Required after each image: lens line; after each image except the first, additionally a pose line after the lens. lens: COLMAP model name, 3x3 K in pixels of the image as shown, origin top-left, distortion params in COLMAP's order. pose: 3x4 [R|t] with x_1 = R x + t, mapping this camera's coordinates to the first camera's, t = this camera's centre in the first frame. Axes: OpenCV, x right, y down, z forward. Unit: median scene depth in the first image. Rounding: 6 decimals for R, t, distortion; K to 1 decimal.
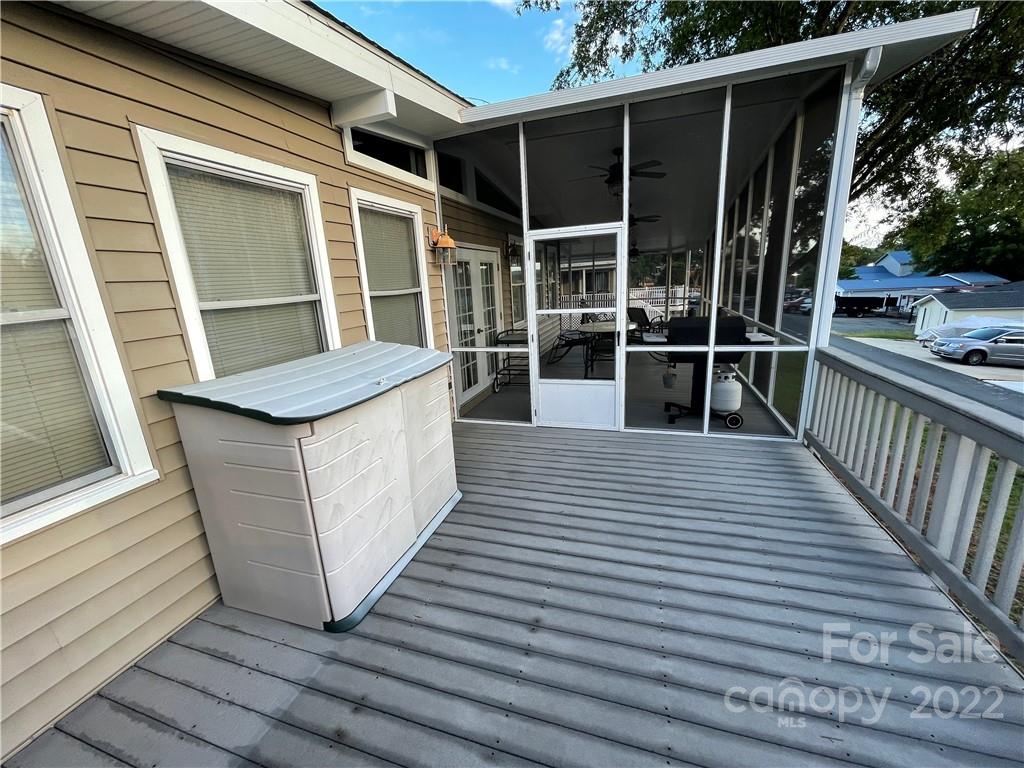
lens RADIAL K [[414.7, 0, 509.0], [0, 414.7, 387.9], [0, 0, 1]] dist [-0.001530, 0.001378]
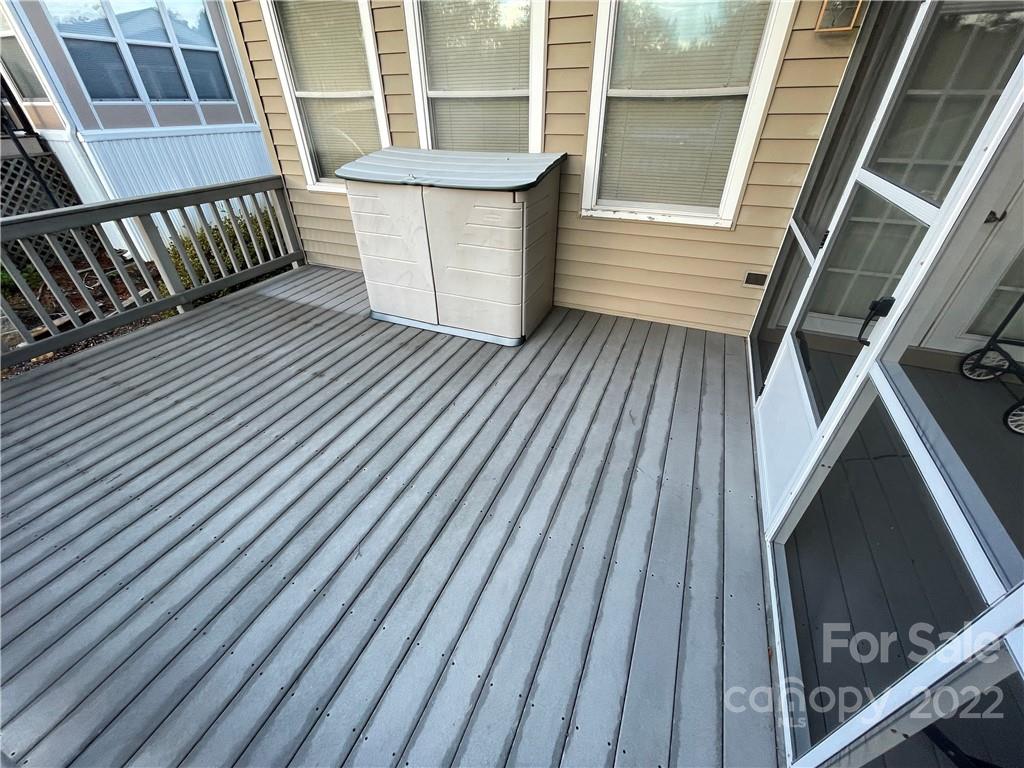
lens RADIAL K [[414.7, 0, 509.4], [0, 414.7, 385.8], [0, 0, 1]] dist [-0.001530, 0.001378]
pose [[-0.093431, 0.610599, -0.786409, 0.968167], [-0.237786, 0.753322, 0.613159, -0.358654], [0.966814, 0.244285, 0.074808, 1.304730]]
